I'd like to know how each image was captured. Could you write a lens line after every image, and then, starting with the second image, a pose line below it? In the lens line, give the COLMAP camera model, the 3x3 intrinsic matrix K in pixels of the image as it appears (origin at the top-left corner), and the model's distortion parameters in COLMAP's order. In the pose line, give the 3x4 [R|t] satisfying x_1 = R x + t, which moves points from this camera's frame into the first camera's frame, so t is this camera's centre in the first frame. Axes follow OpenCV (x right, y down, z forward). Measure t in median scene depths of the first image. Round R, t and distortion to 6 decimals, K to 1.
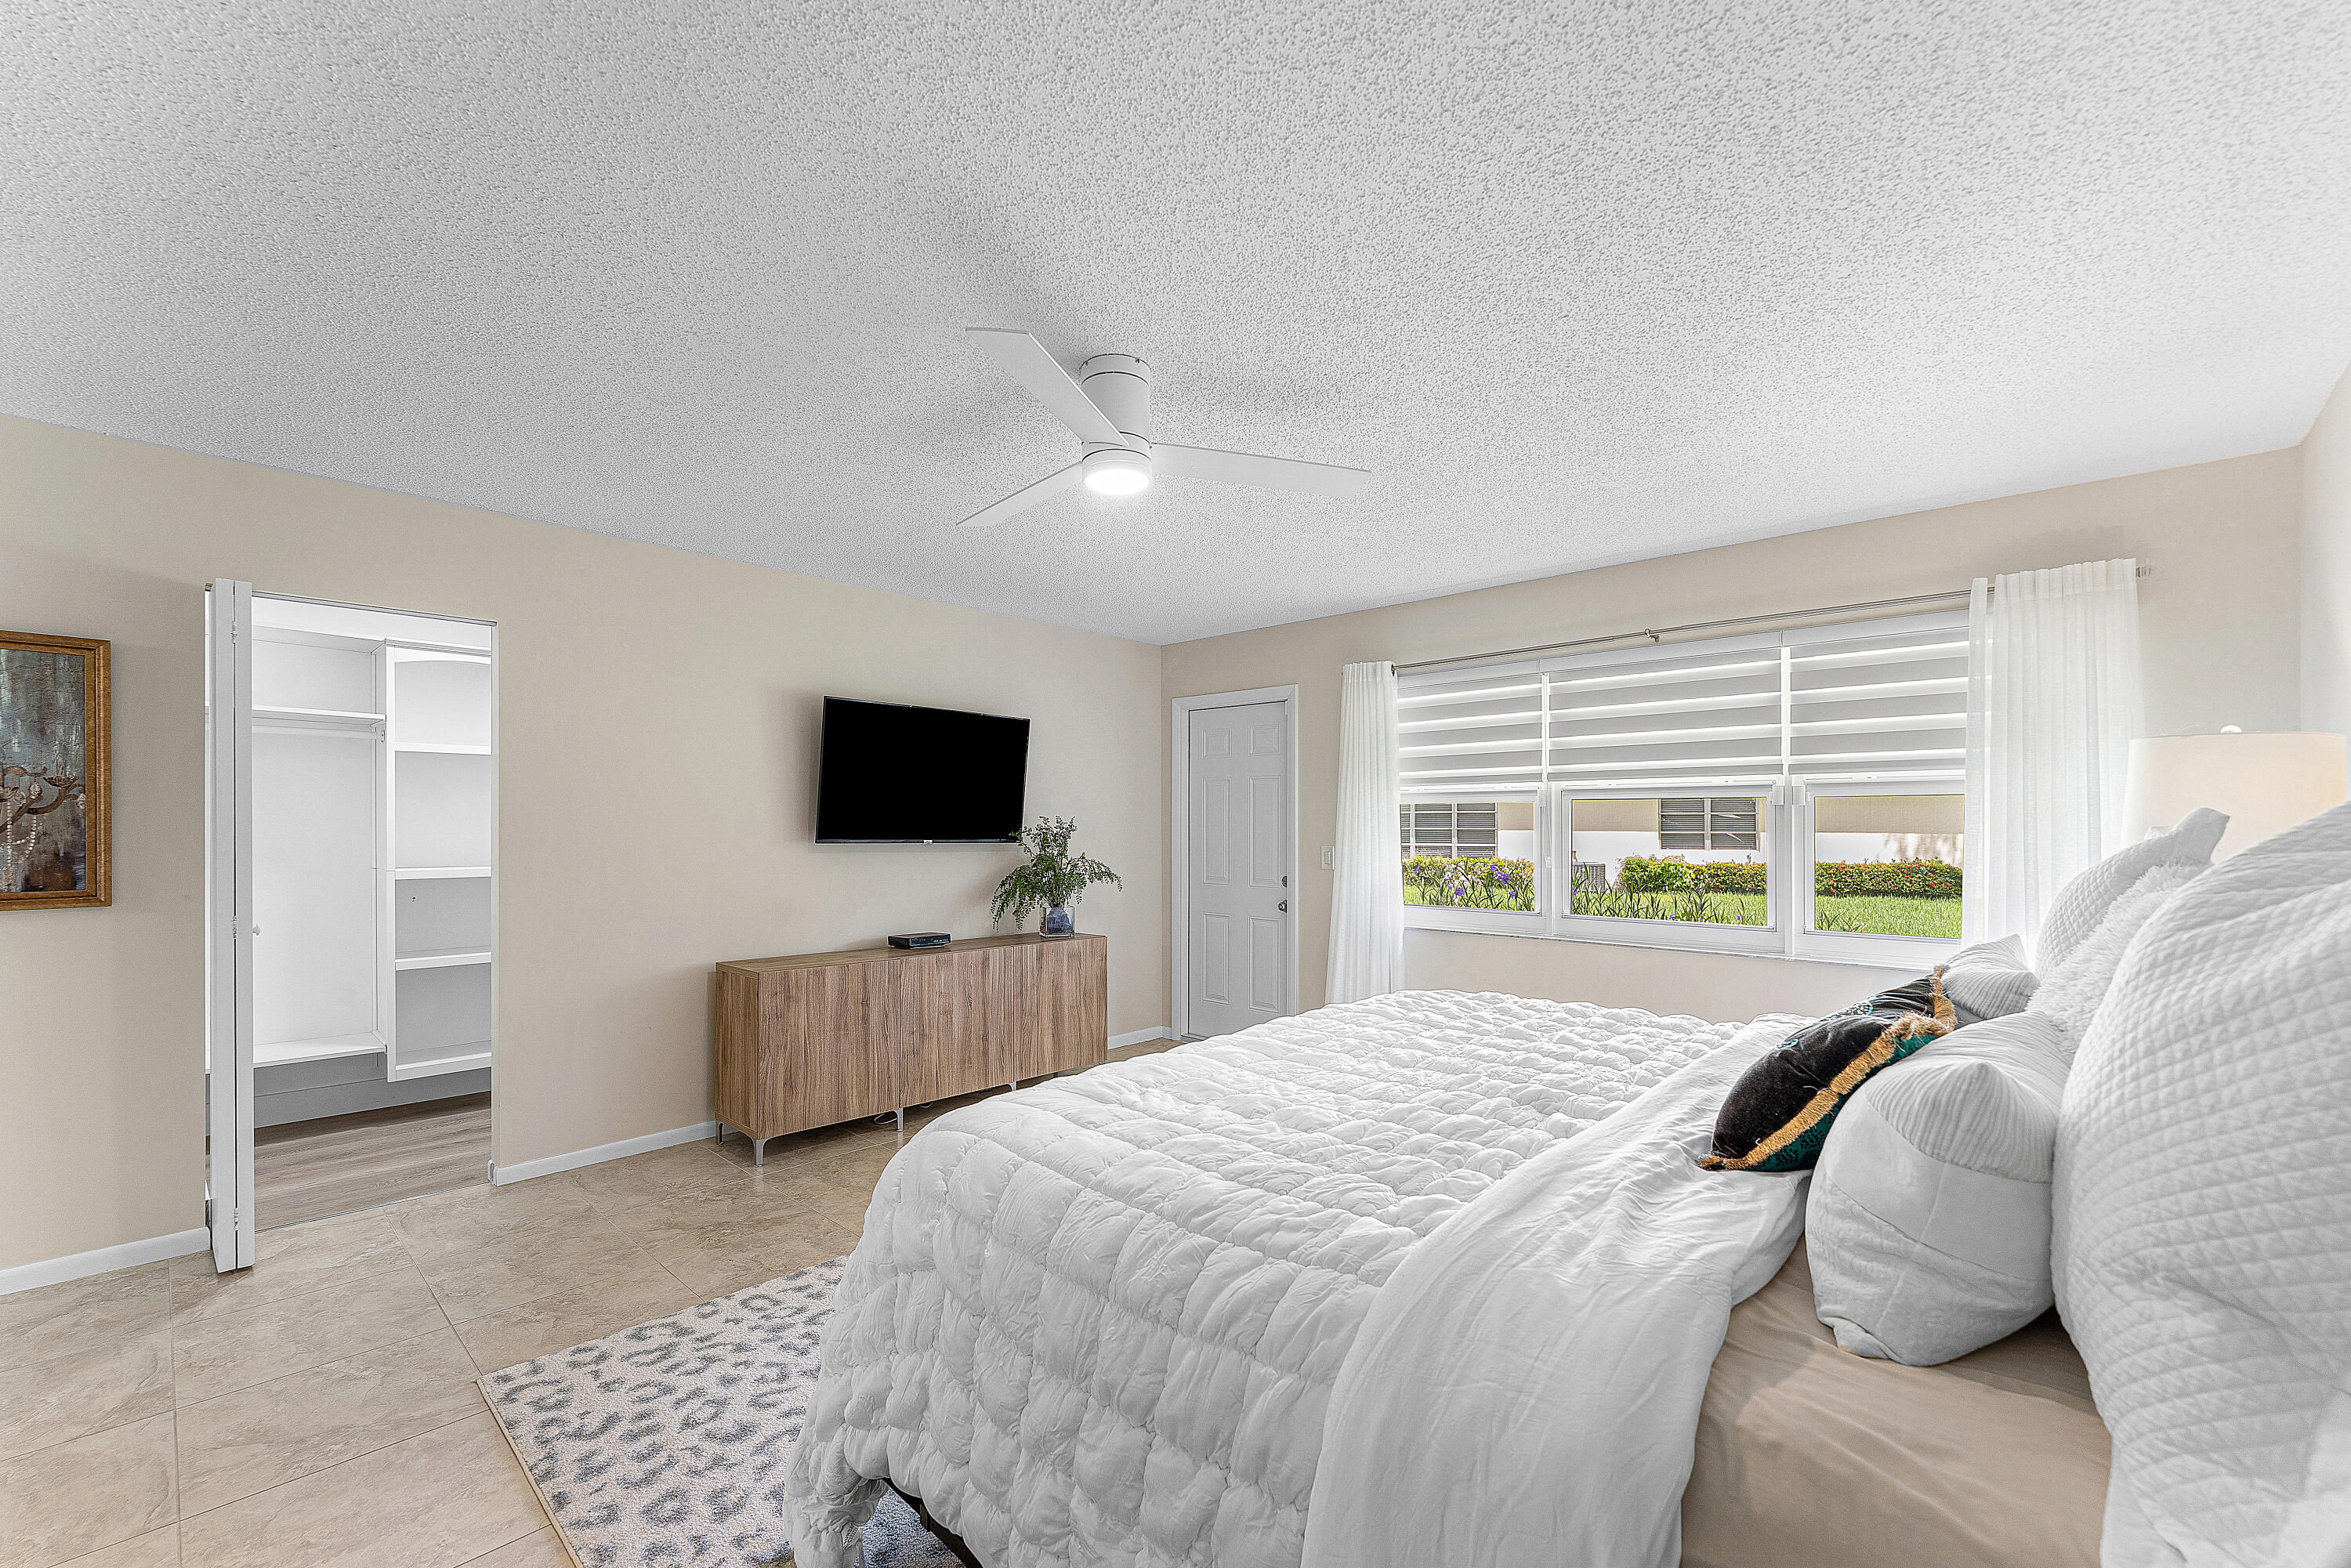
lens RADIAL K [[968.8, 0, 1173.1], [0, 968.8, 819.6], [0, 0, 1]] dist [0.001970, -0.001761]
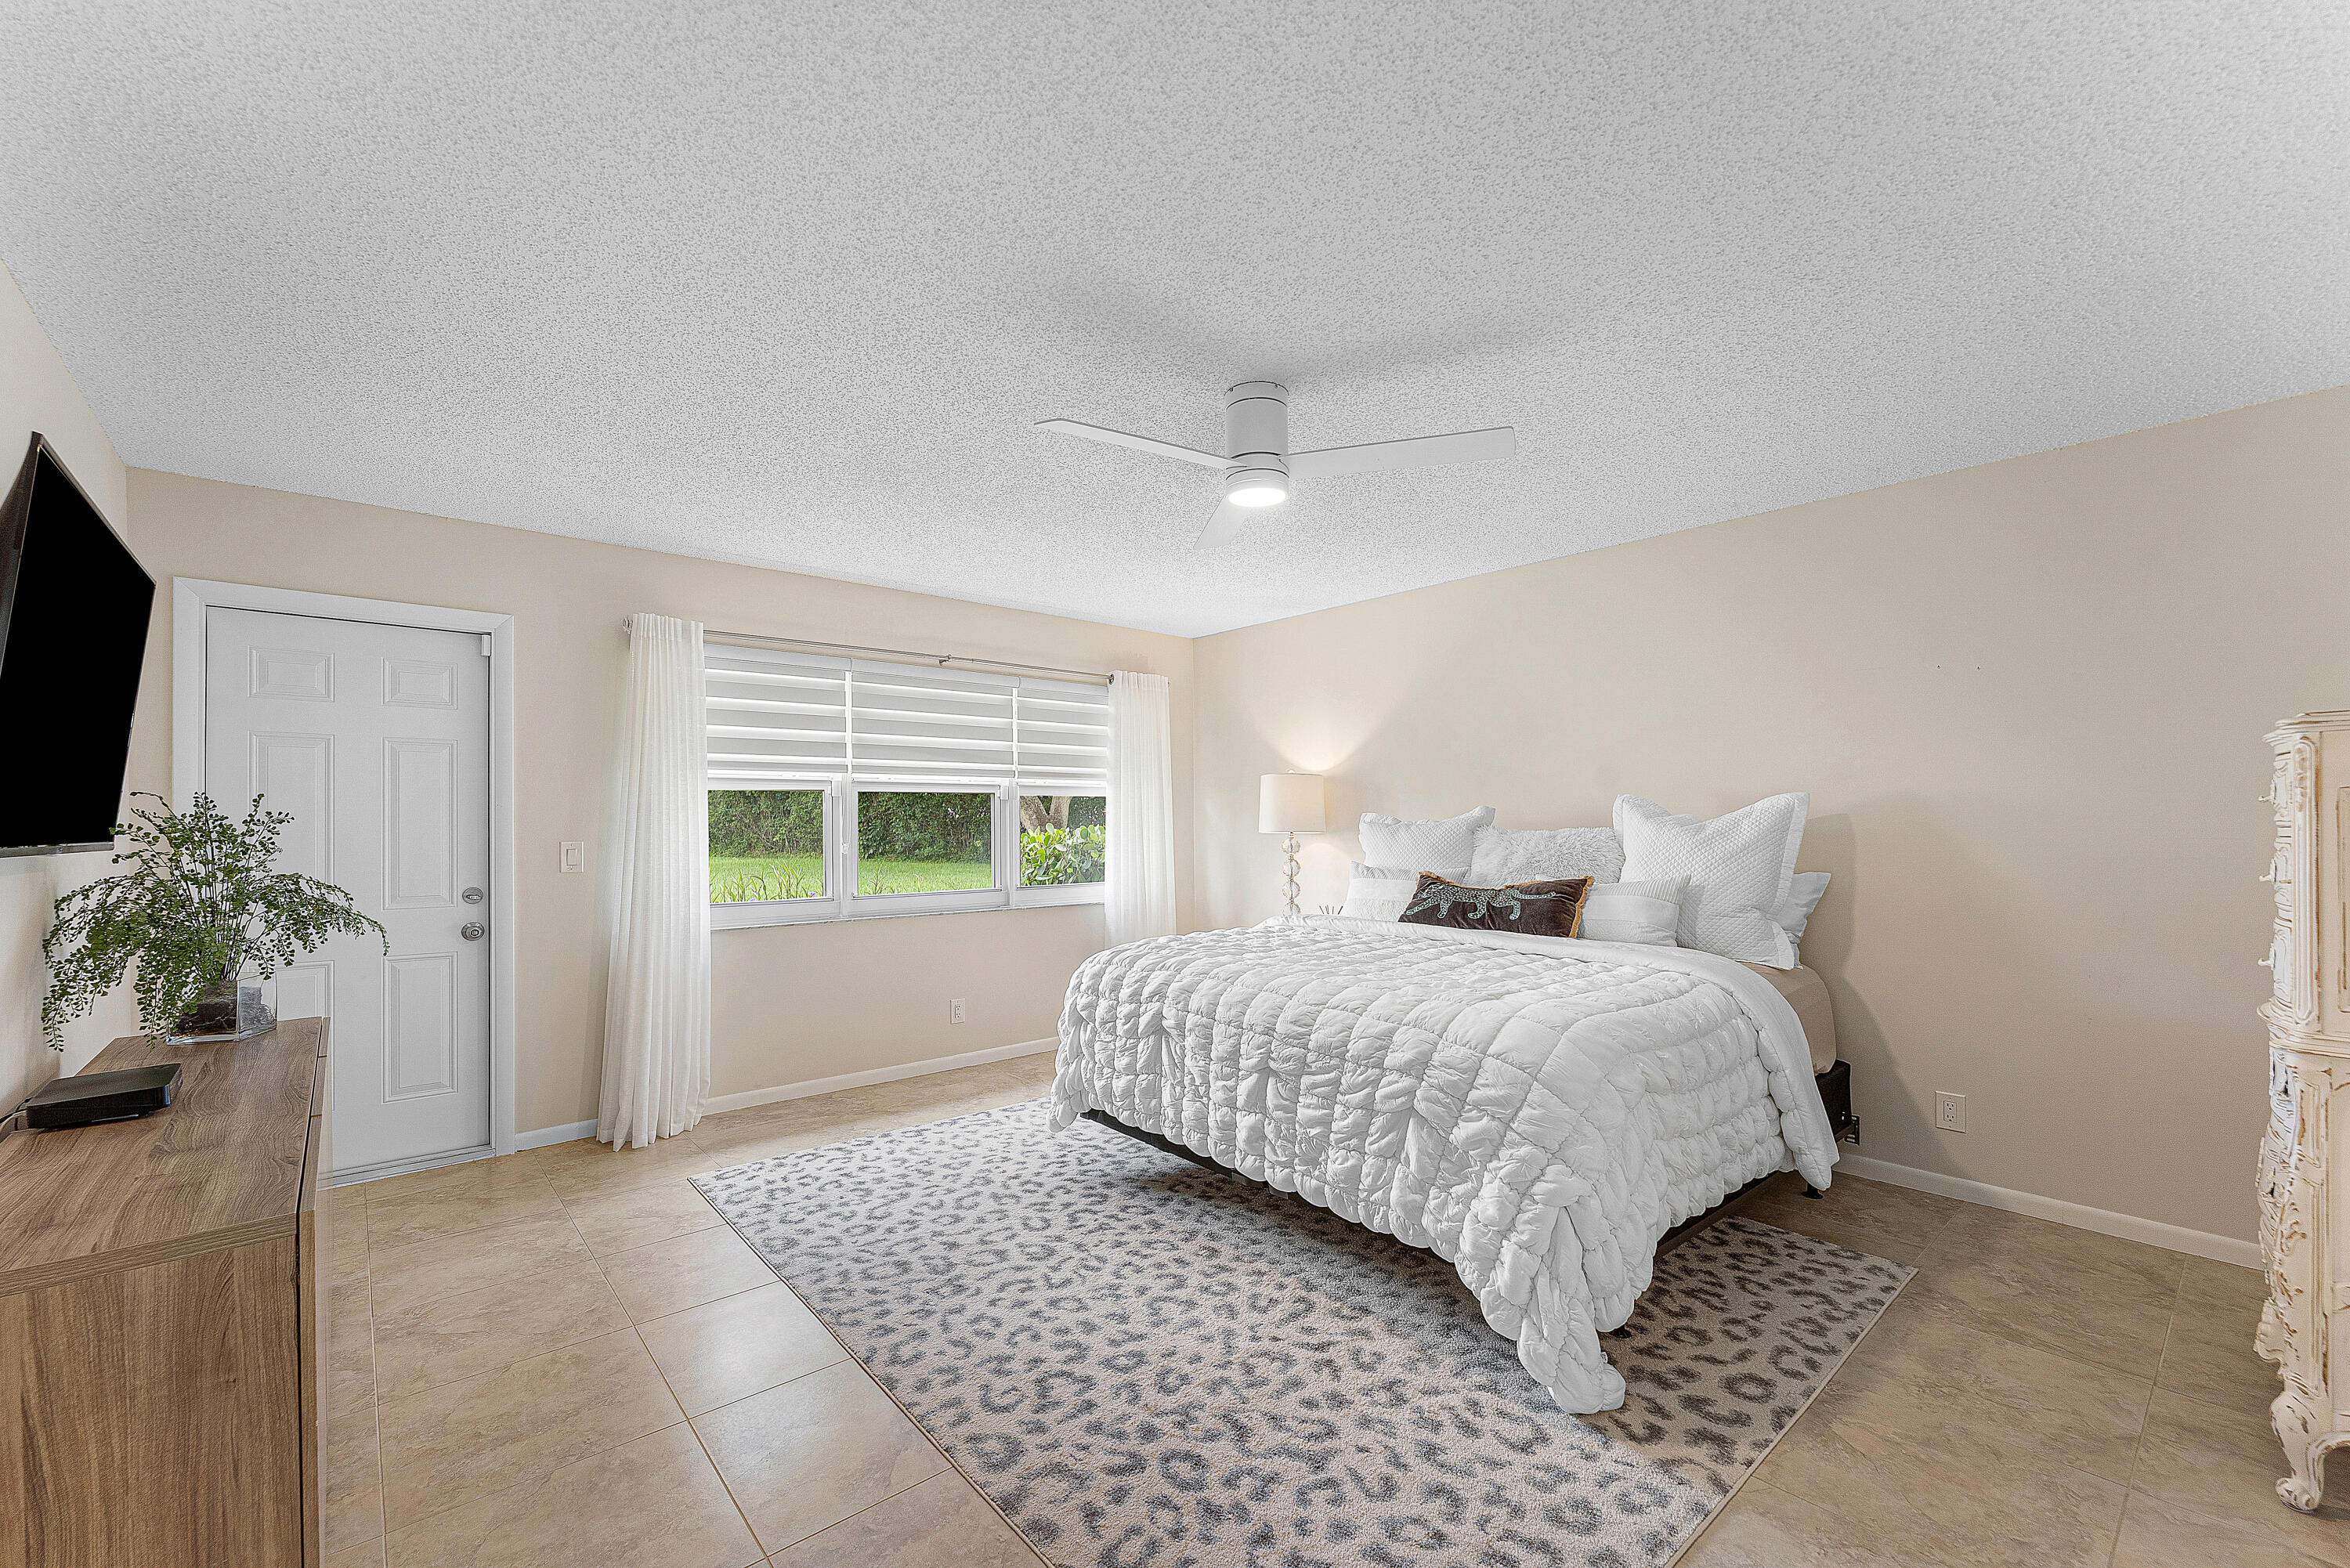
lens RADIAL K [[968.3, 0, 1141.5], [0, 968.3, 822.2], [0, 0, 1]] dist [0.001970, -0.001761]
pose [[0.102926, -0.005001, 0.994676, -0.616854], [-0.003879, 0.999978, 0.005429, 0.007849], [-0.994681, -0.004417, 0.102904, 0.541205]]
